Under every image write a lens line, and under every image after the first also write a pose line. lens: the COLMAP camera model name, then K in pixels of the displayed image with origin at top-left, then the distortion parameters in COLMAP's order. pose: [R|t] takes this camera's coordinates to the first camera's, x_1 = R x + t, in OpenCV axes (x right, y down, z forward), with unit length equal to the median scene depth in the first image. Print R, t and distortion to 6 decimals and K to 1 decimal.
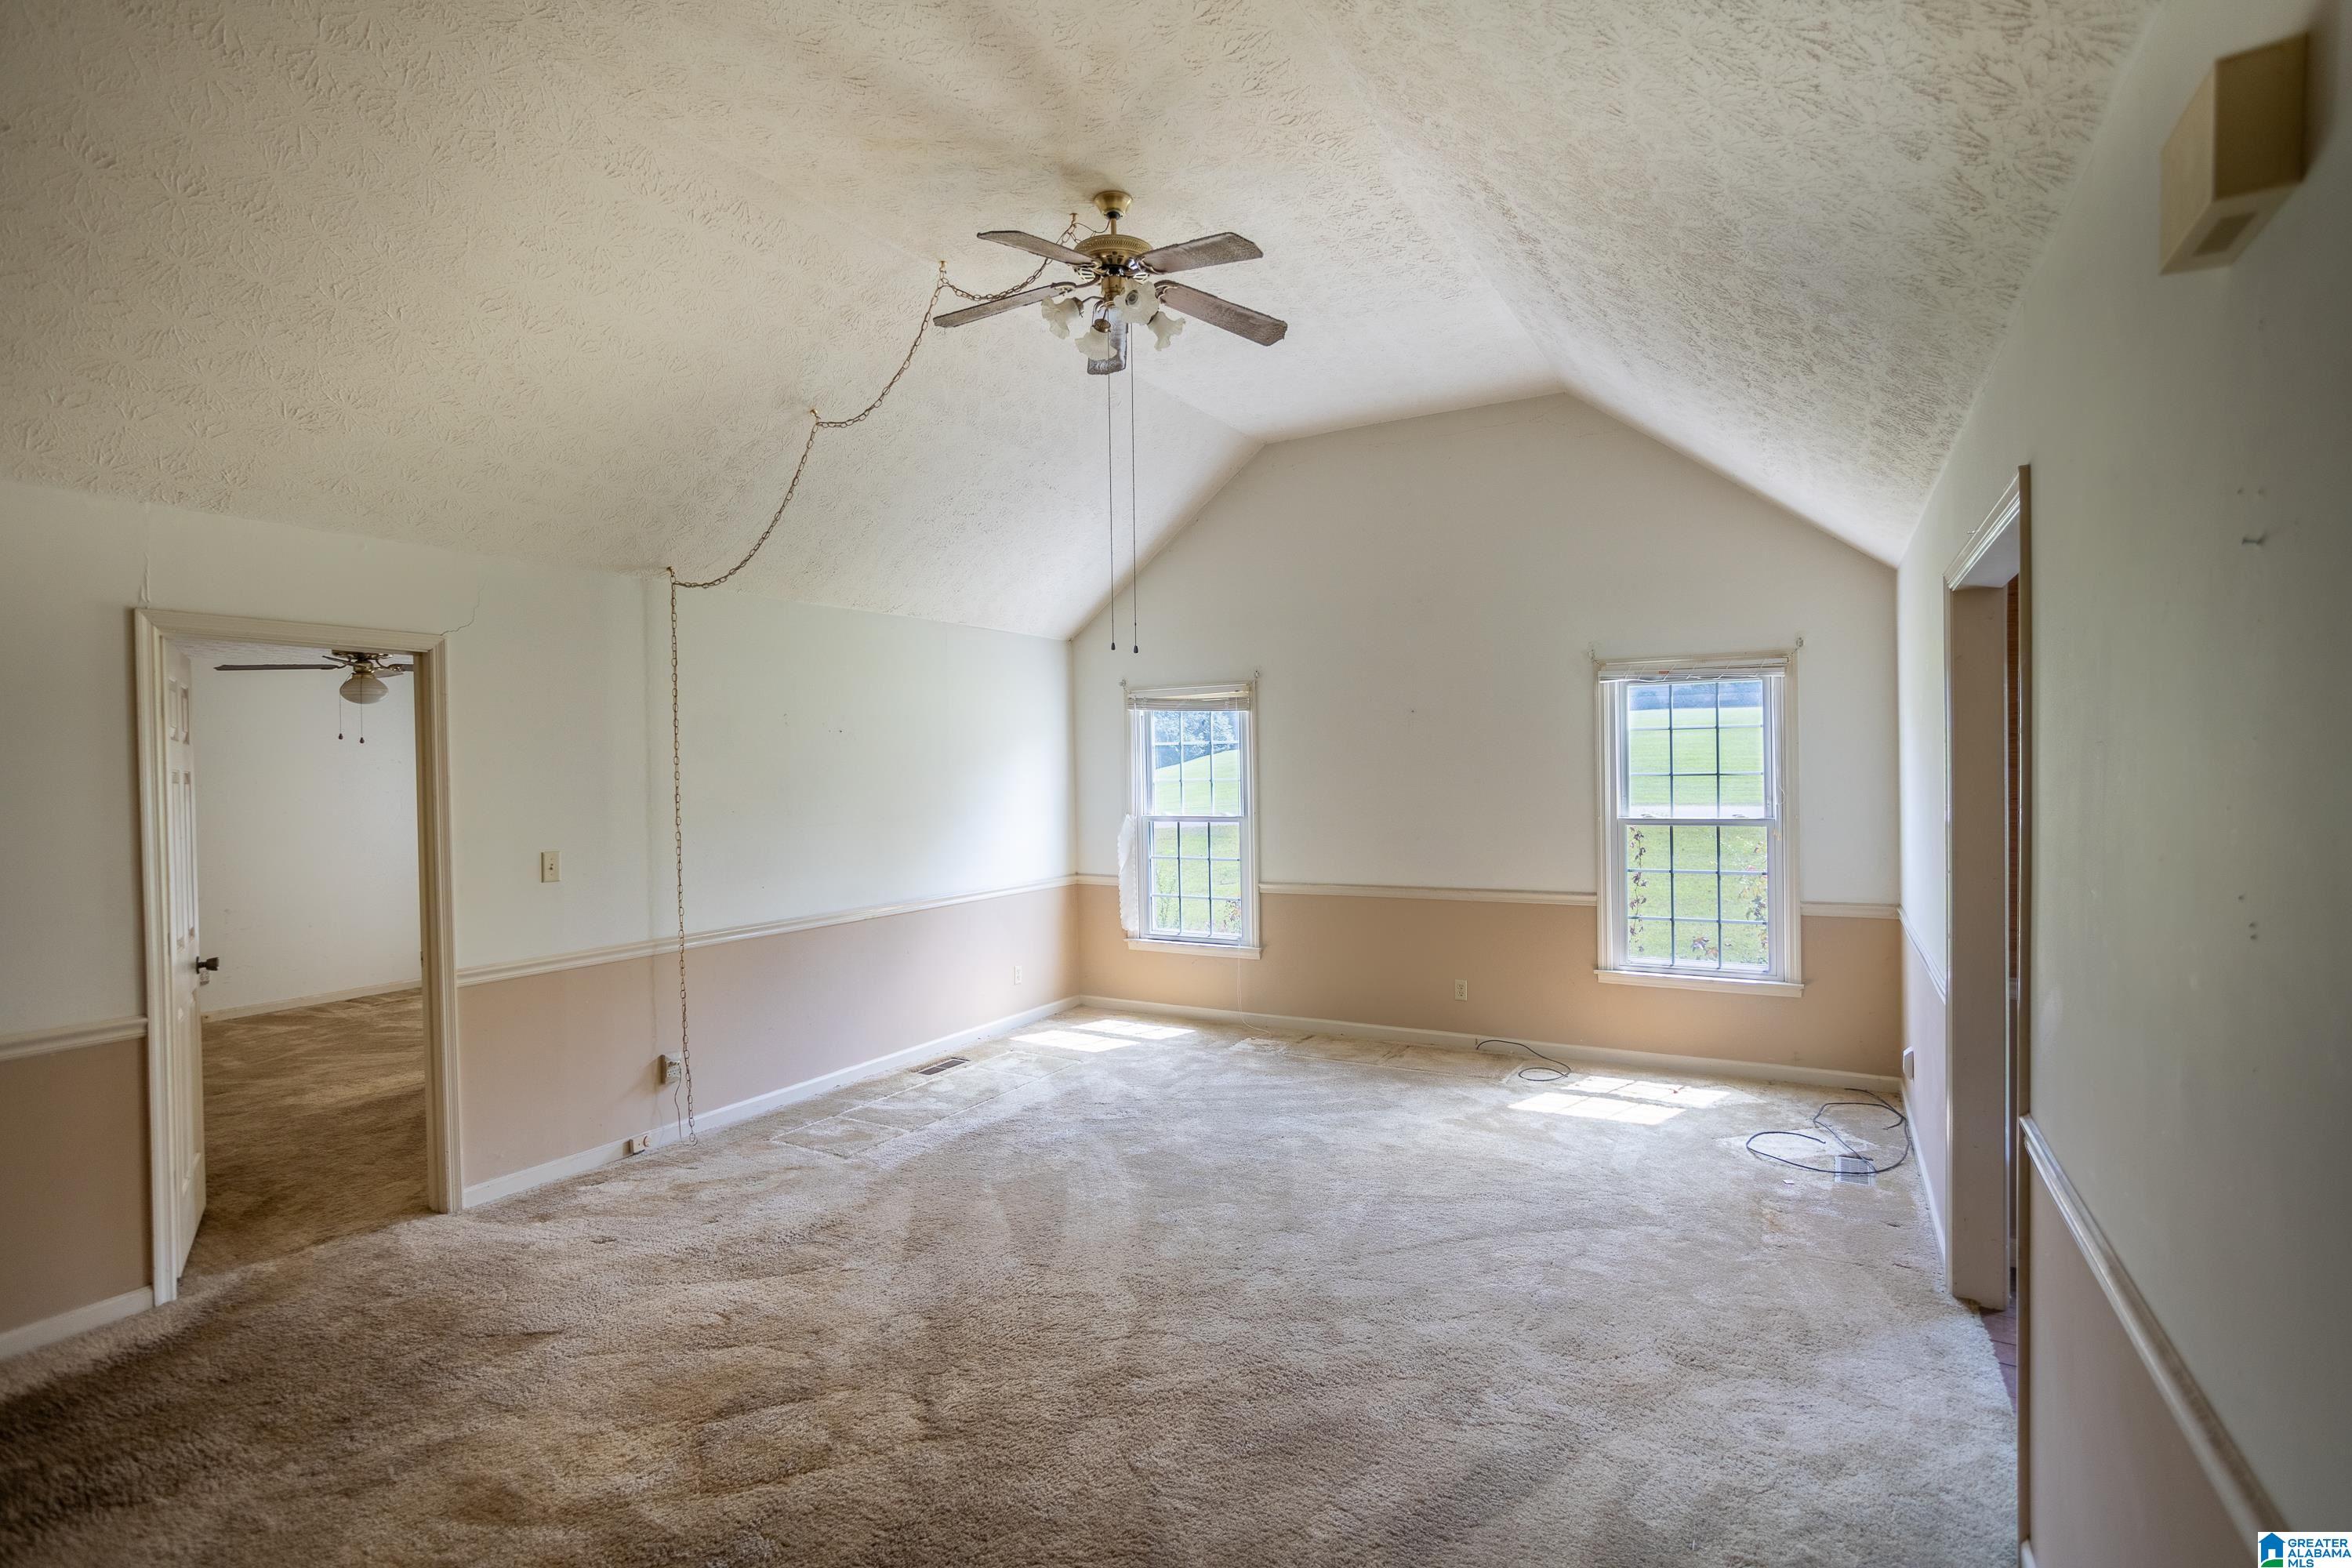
lens RADIAL K [[1121.7, 0, 1164.0], [0, 1121.7, 776.8], [0, 0, 1]] dist [-0.048665, 0.030641]
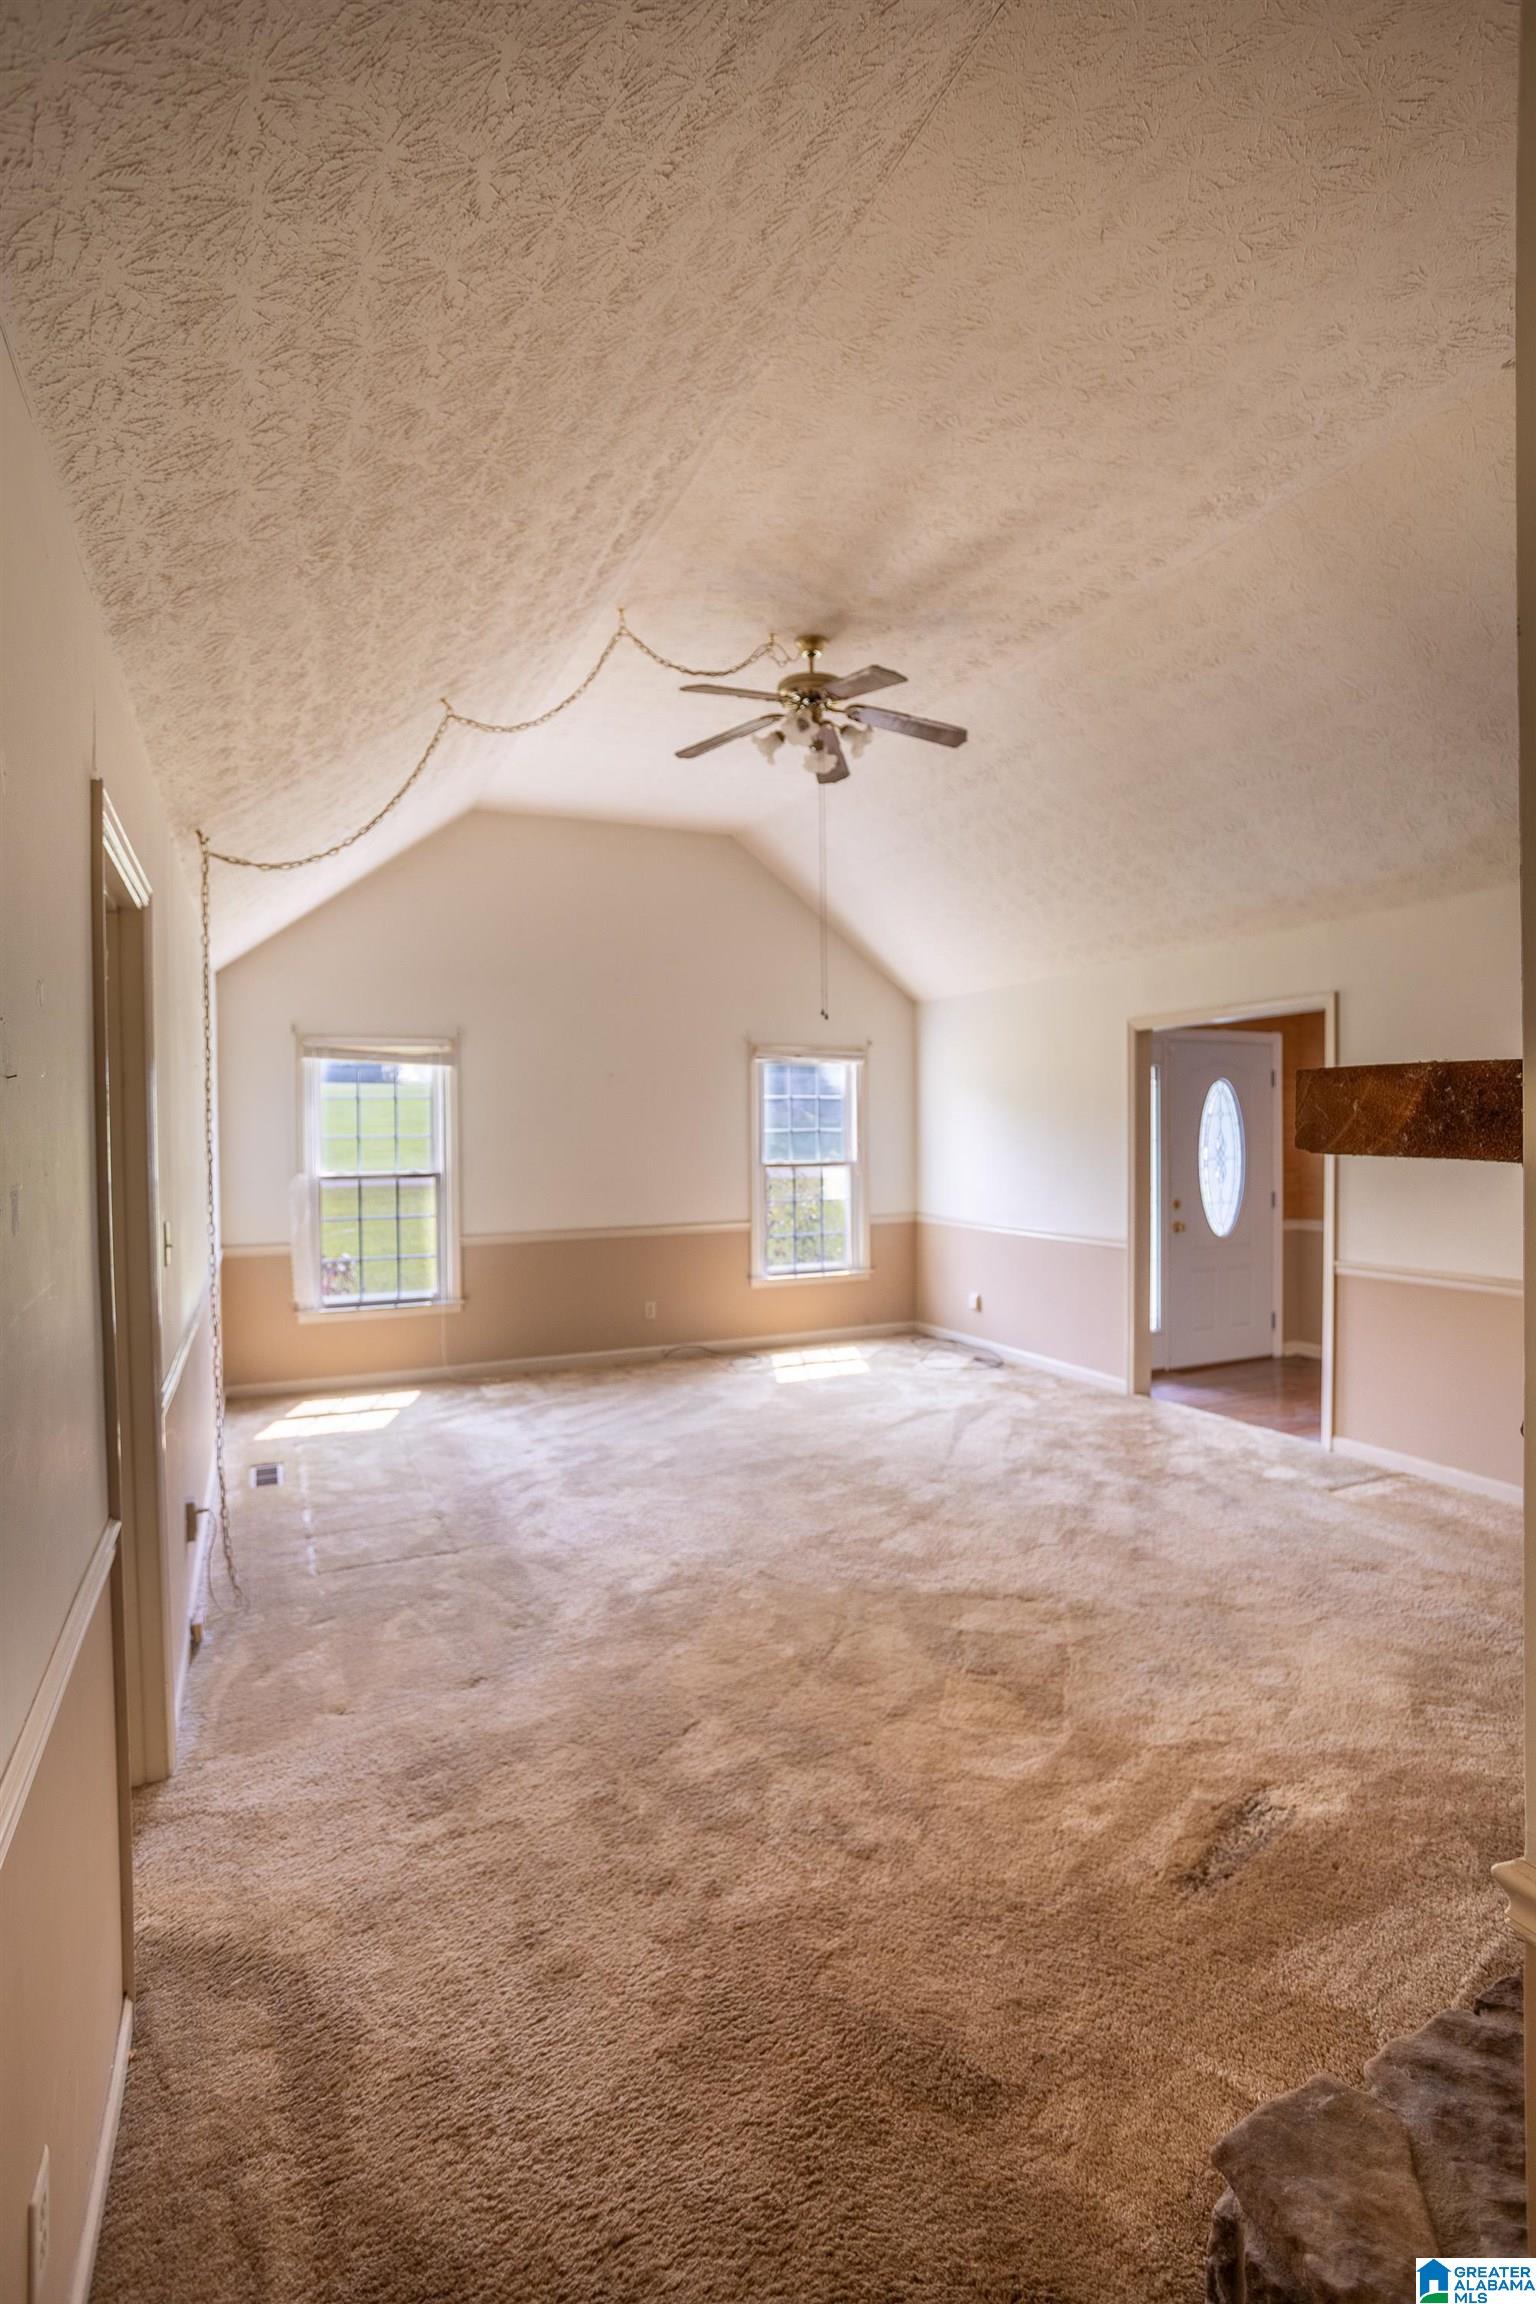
lens RADIAL K [[1098.8, 0, 775.4], [0, 1098.8, 1144.2], [0, 0, 1]] dist [-0.048665, 0.030641]
pose [[0.570865, -0.001892, 0.821042, -0.623187], [0.007448, 0.999968, -0.002874, 0.017196], [-0.821010, 0.007756, 0.570861, 0.216960]]
